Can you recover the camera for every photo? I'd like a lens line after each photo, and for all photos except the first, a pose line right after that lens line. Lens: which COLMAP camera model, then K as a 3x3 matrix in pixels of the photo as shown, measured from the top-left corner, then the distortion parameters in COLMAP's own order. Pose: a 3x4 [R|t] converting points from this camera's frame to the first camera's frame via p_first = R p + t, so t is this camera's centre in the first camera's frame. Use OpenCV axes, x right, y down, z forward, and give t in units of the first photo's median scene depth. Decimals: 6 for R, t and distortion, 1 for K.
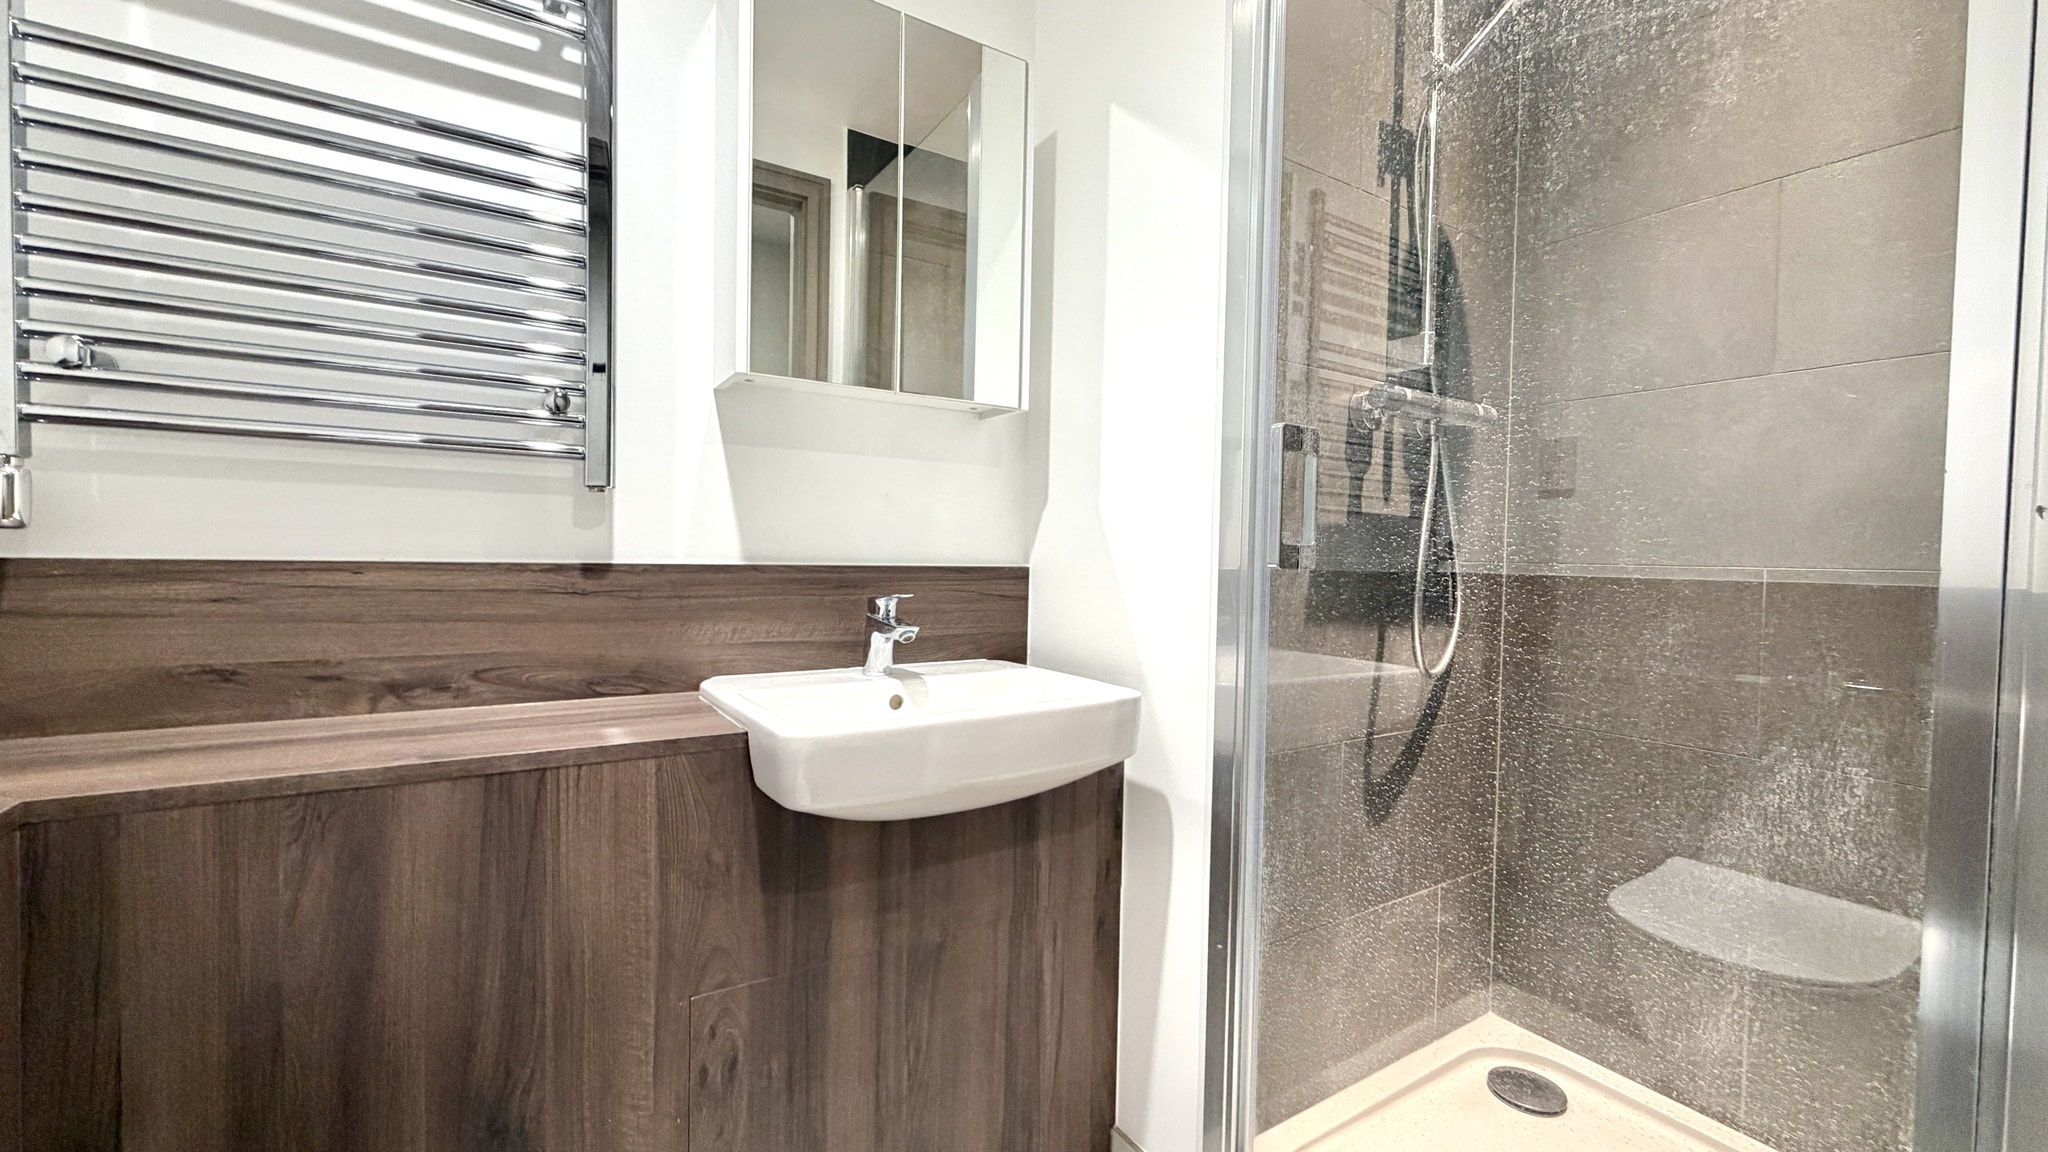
lens RADIAL K [[817.6, 0, 1023.8], [0, 817.6, 577.1], [0, 0, 1]] dist [-0.001977, 0.000841]
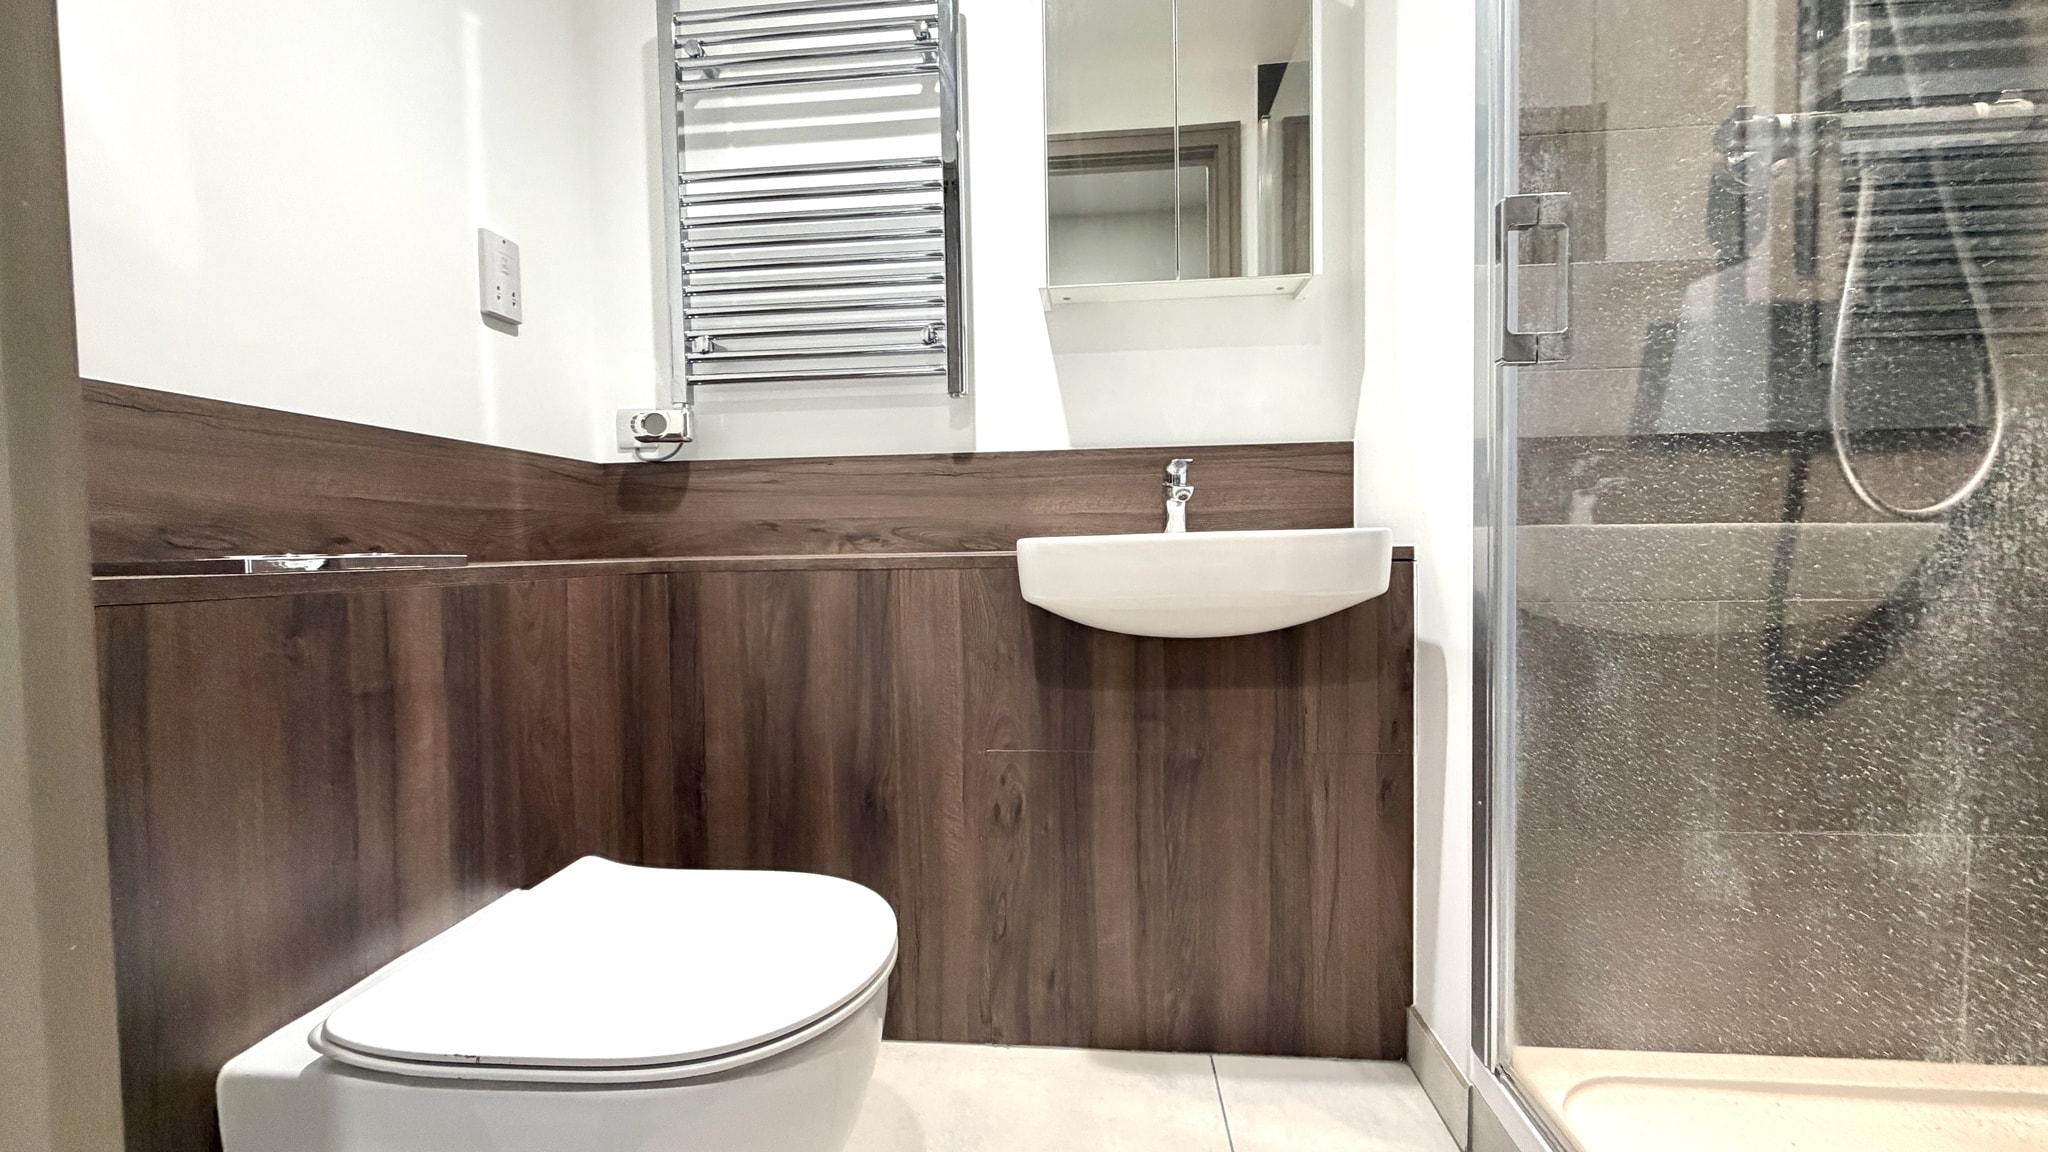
lens RADIAL K [[817.6, 0, 1012.1], [0, 817.6, 580.0], [0, 0, 1]] dist [-0.001977, 0.000841]
pose [[0.786193, -0.005708, -0.617955, 0.409942], [0.016200, 0.999804, 0.011375, 0.194325], [0.617769, -0.018954, 0.786131, -0.028792]]
